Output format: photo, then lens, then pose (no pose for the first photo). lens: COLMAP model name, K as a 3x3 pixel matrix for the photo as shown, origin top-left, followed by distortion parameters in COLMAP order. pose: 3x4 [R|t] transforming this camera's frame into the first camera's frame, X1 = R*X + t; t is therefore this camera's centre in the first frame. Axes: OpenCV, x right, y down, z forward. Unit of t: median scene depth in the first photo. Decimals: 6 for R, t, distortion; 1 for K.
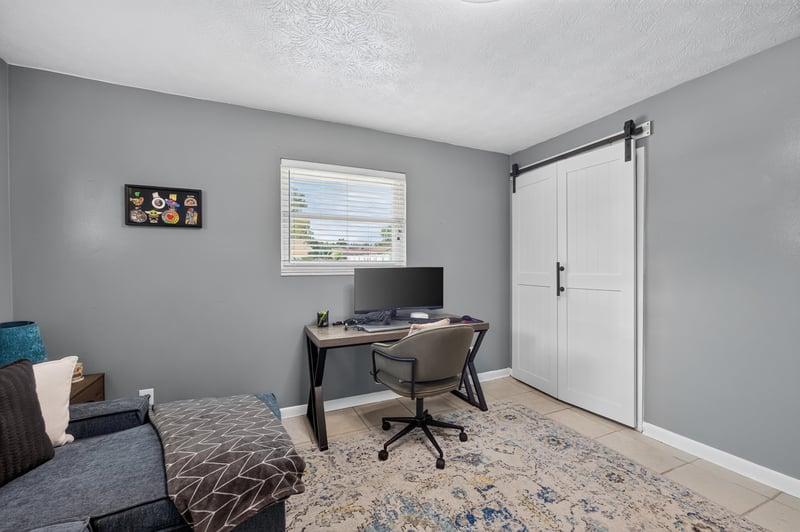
lens RADIAL K [[327.3, 0, 400.6], [0, 327.3, 266.2], [0, 0, 1]] dist [0.000446, 0.000340]
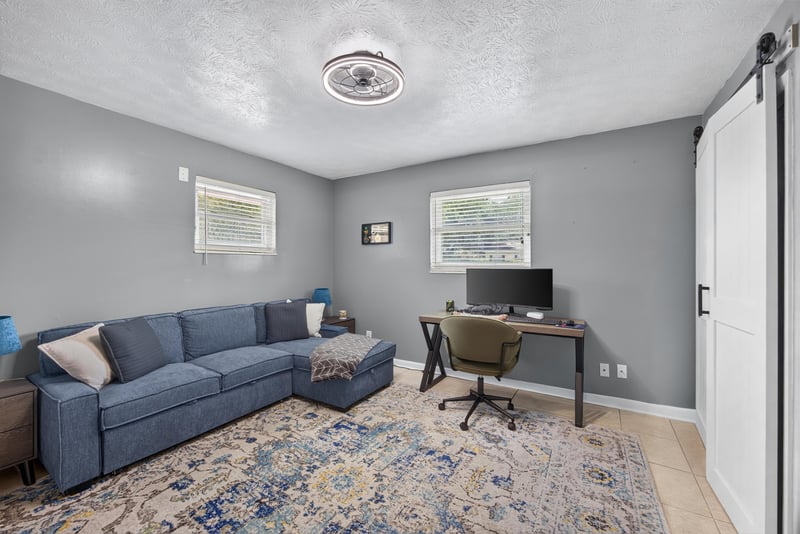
lens RADIAL K [[327.3, 0, 400.5], [0, 327.3, 265.0], [0, 0, 1]] dist [0.000446, 0.000340]
pose [[0.554191, 0.004268, -0.832379, 0.932229], [-0.011638, 0.999929, -0.002621, -0.000723], [0.832308, 0.011140, 0.554201, 0.099902]]
